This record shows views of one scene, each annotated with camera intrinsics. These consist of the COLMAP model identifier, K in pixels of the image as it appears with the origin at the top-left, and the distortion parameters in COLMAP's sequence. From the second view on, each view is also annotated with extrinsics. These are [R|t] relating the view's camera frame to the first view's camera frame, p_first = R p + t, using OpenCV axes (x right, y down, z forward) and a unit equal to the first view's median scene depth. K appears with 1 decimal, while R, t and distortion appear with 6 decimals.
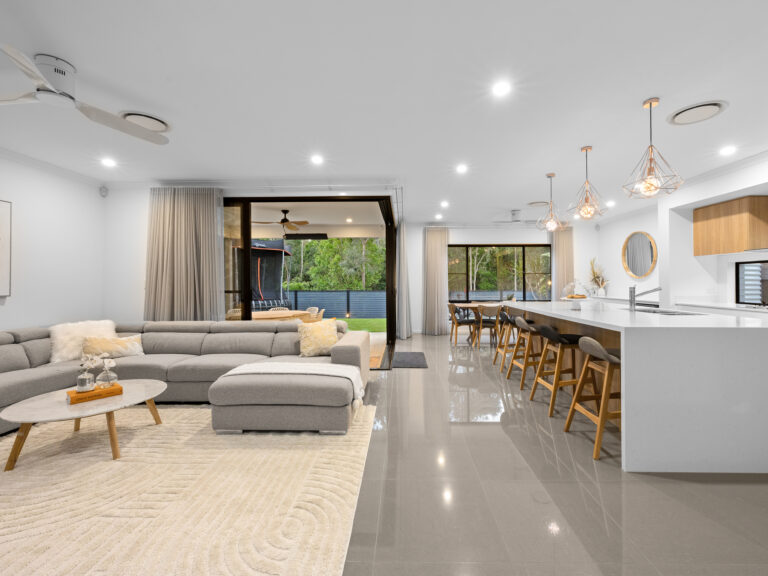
lens RADIAL K [[340.0, 0, 389.3], [0, 340.0, 288.8], [0, 0, 1]] dist [0.003554, 0.000059]
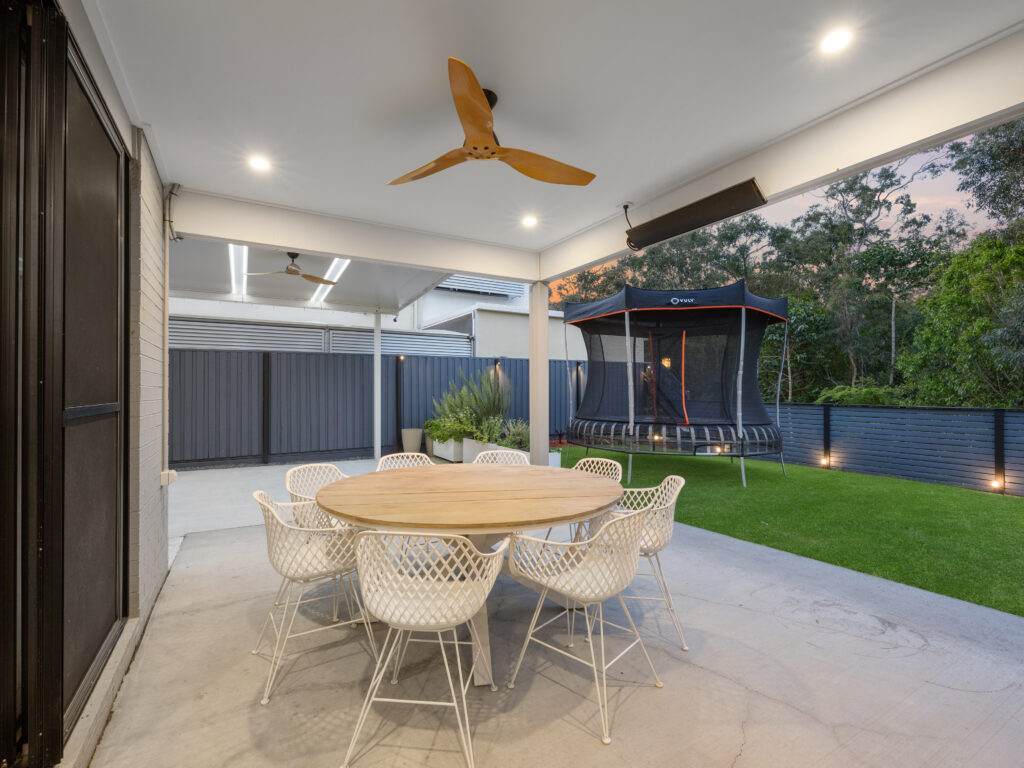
lens RADIAL K [[453.3, 0, 519.1], [0, 453.3, 385.0], [0, 0, 1]] dist [0.003554, 0.000059]
pose [[0.545467, -0.001045, -0.838131, -0.012557], [-0.019567, 0.999711, -0.013980, -0.019931], [0.837904, 0.024025, 0.545289, 1.558715]]
